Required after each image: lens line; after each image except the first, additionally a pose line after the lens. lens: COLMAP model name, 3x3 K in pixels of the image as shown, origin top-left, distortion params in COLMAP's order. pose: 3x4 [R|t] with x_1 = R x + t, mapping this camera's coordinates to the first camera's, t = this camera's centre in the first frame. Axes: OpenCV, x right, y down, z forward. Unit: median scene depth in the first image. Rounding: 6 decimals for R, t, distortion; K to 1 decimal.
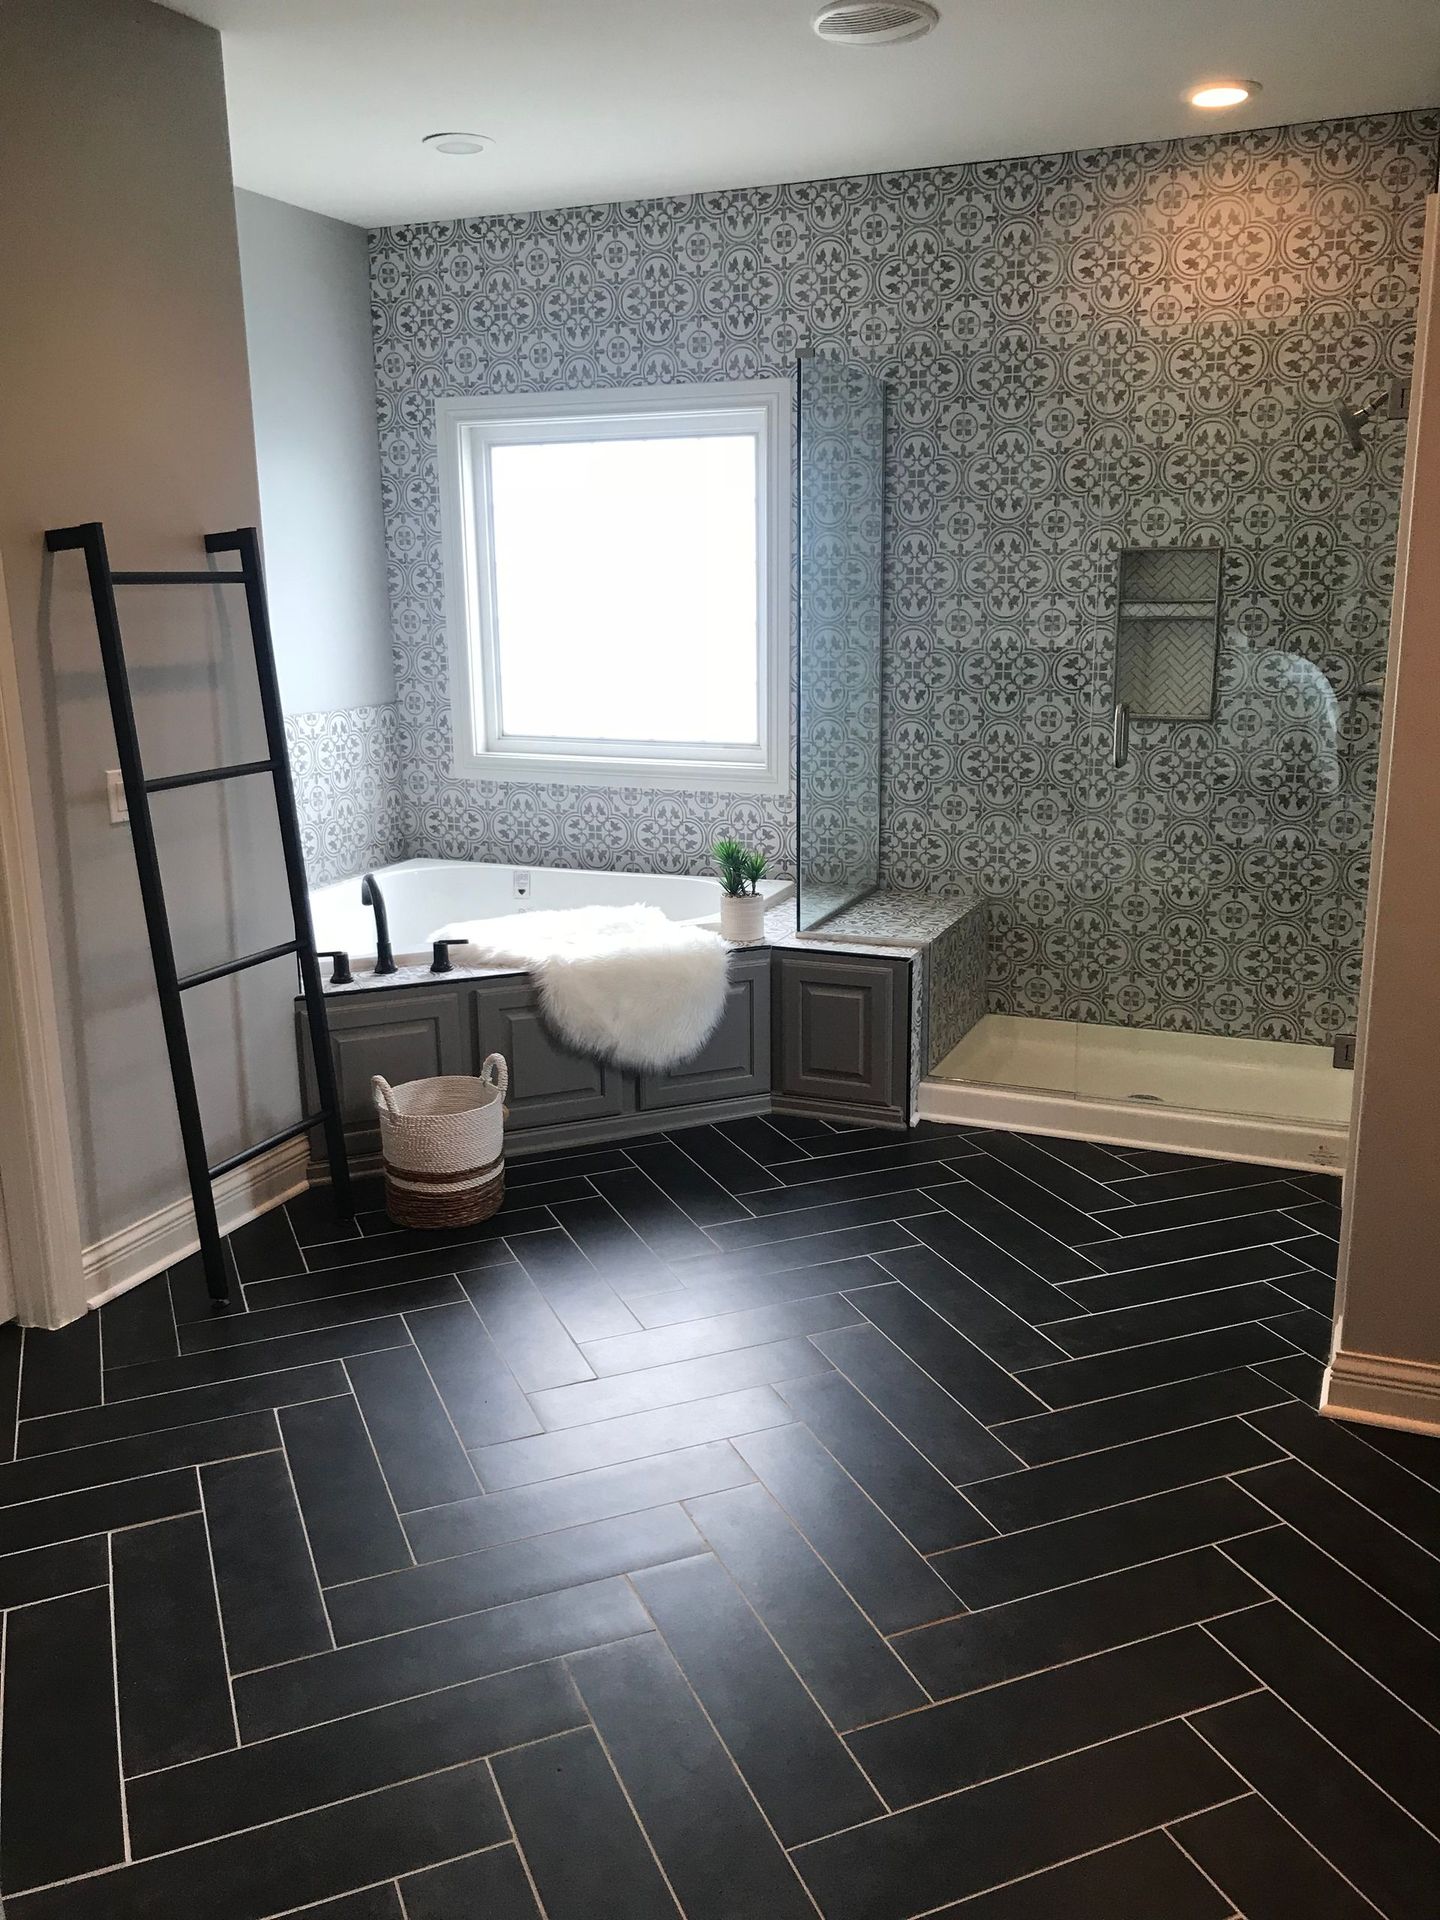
lens RADIAL K [[1541.0, 0, 724.2], [0, 1541.0, 954.8], [0, 0, 1]] dist [-0.002584, 0.005712]
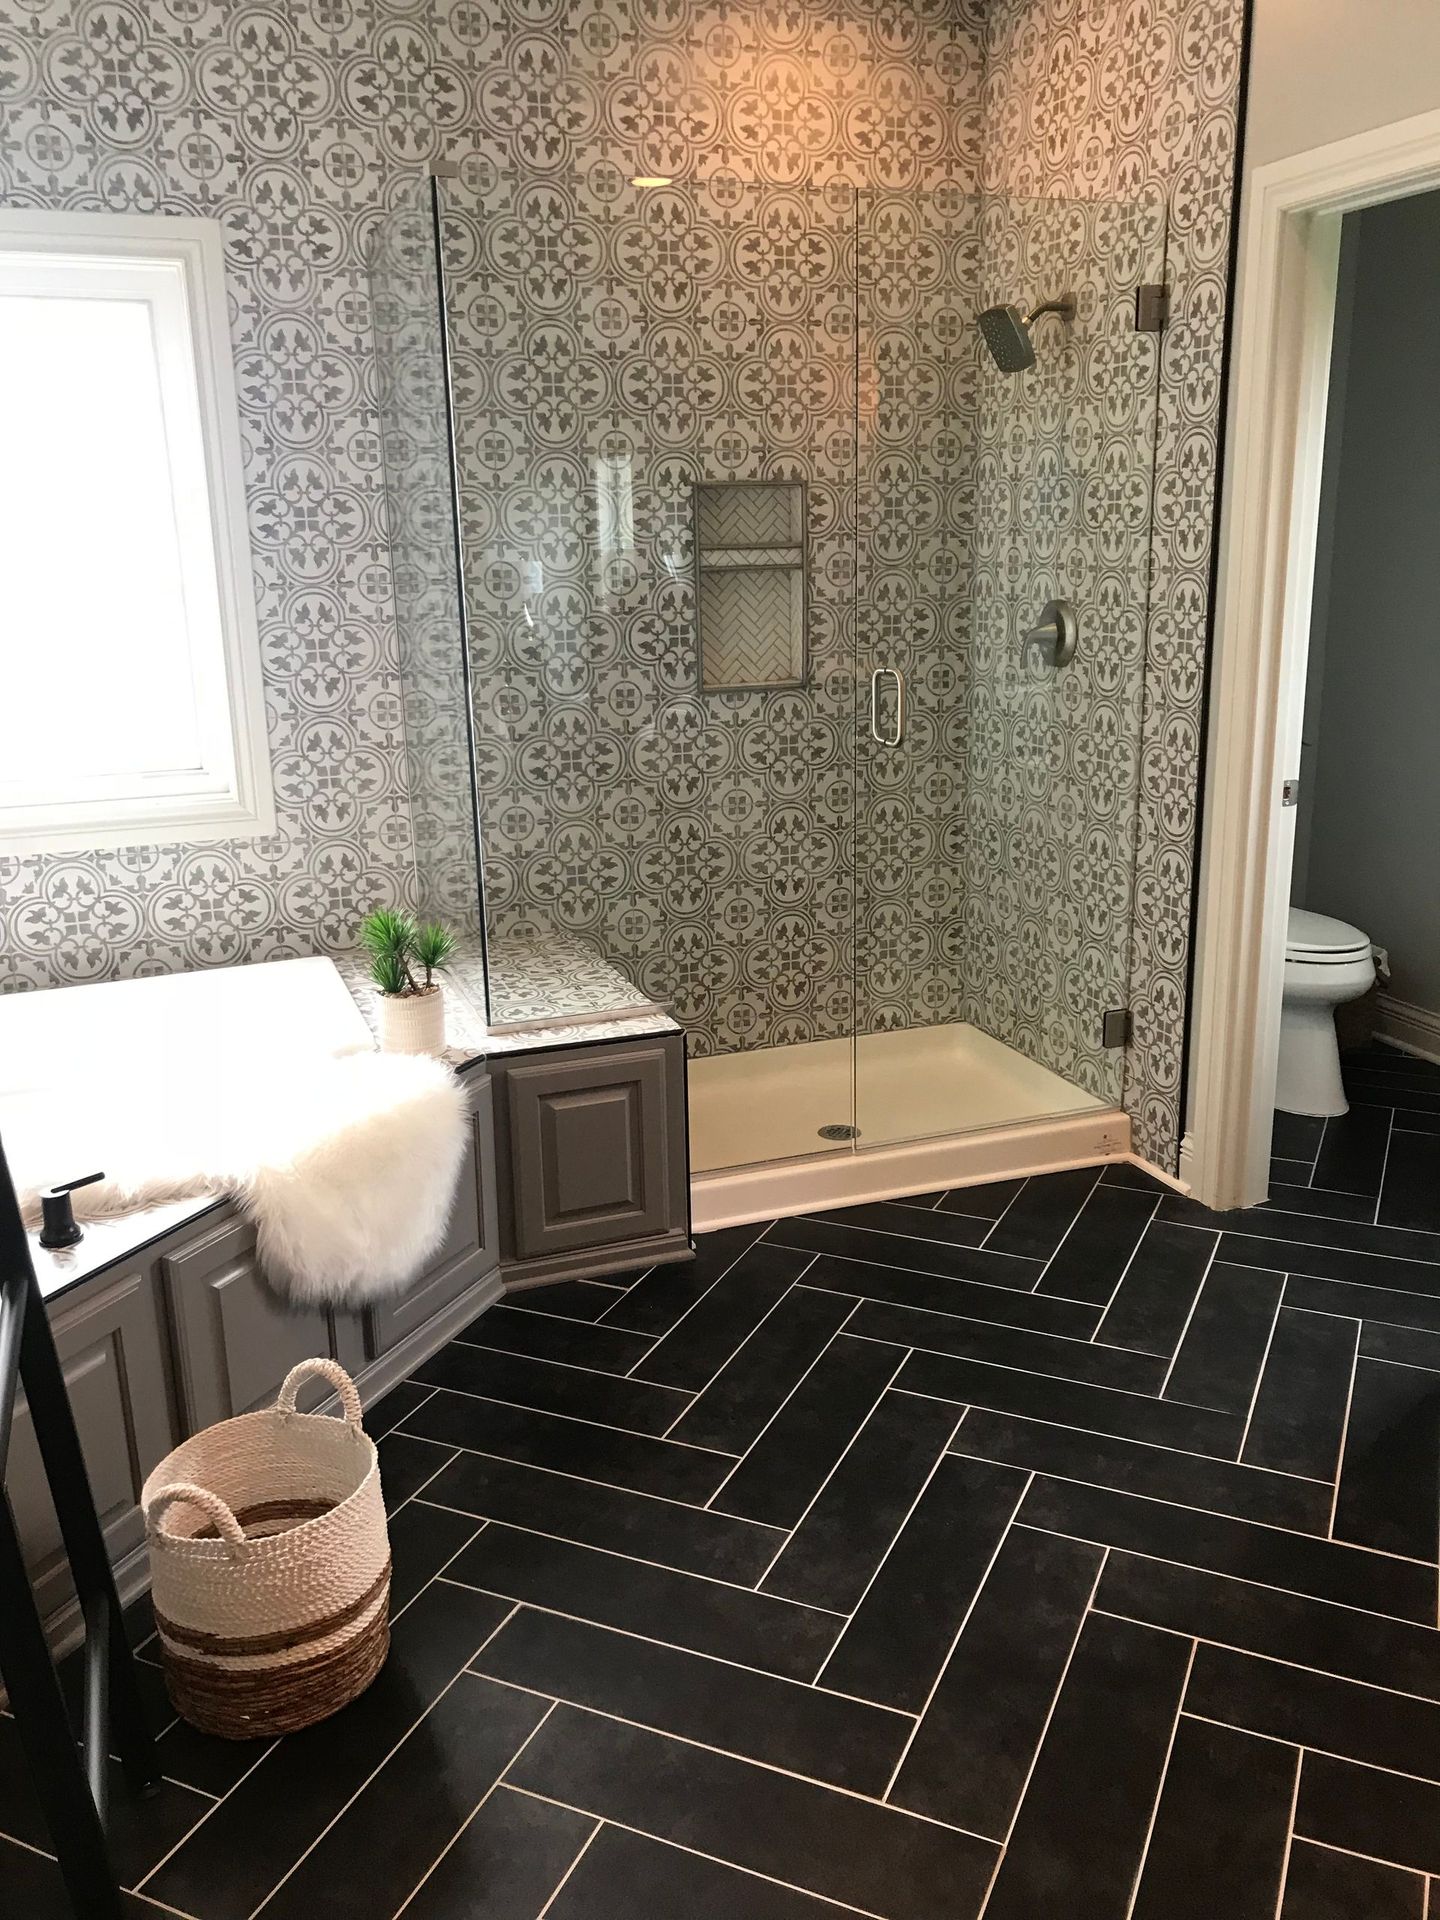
lens RADIAL K [[1541.0, 0, 720.4], [0, 1541.0, 965.5], [0, 0, 1]] dist [-0.002584, 0.005712]
pose [[0.735133, -0.187542, 0.651466, -0.313323], [0.170895, 0.981205, 0.089623, -0.084442], [-0.656029, 0.045448, 0.753366, 0.392920]]
